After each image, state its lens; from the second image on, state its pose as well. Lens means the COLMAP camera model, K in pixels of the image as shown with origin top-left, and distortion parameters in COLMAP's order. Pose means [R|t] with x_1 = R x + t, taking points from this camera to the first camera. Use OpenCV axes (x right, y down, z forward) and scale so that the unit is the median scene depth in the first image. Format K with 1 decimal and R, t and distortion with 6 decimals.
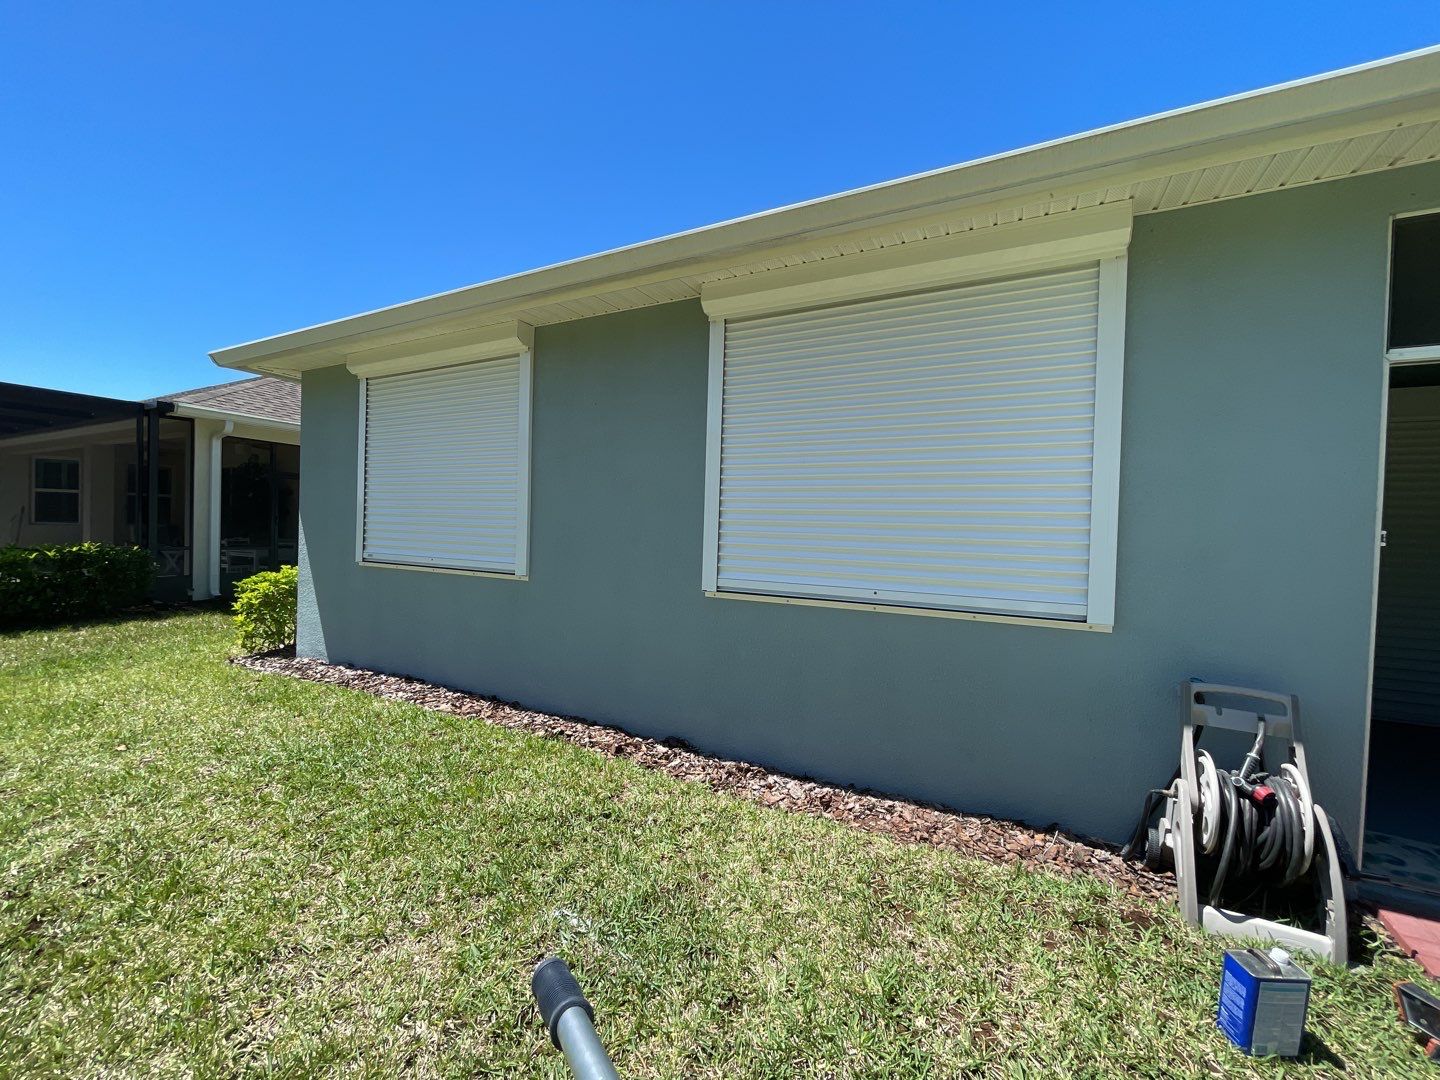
lens RADIAL K [[549.0, 0, 723.7], [0, 549.0, 533.3], [0, 0, 1]] dist [-0.000086, 0.001333]
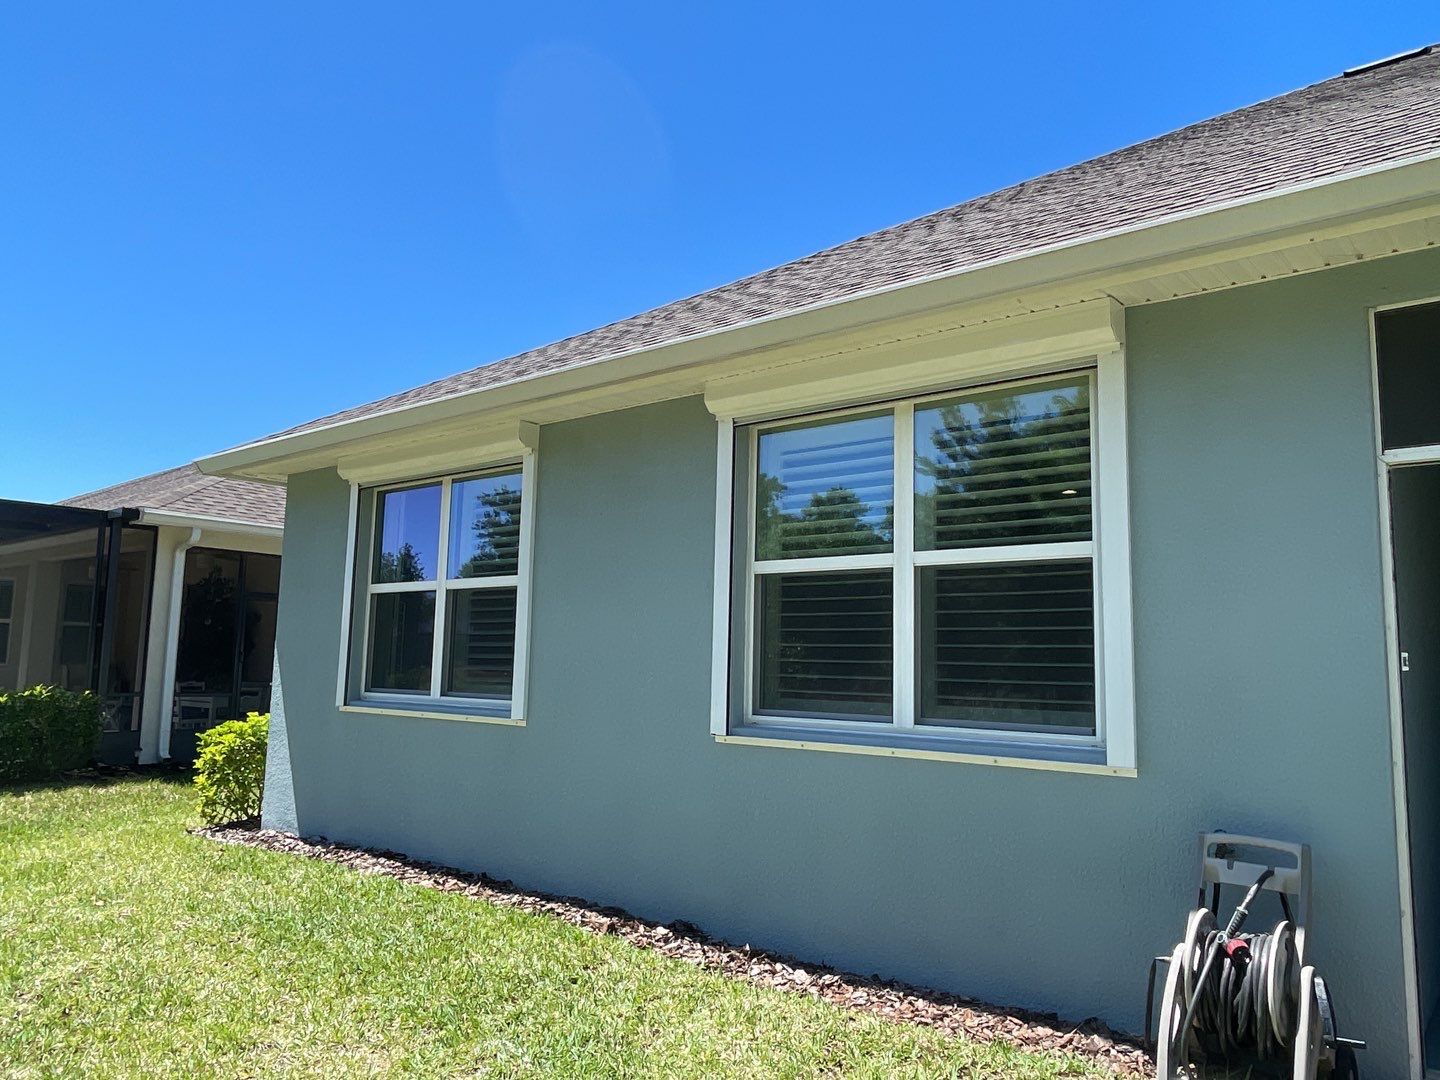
lens RADIAL K [[897.6, 0, 725.8], [0, 897.6, 549.1], [0, 0, 1]] dist [0.010859, -0.013425]
pose [[0.982737, -0.031934, -0.182229, 0.241144], [0.007001, 0.990704, -0.135854, 0.011224], [0.184874, 0.132233, 0.973826, -0.360891]]
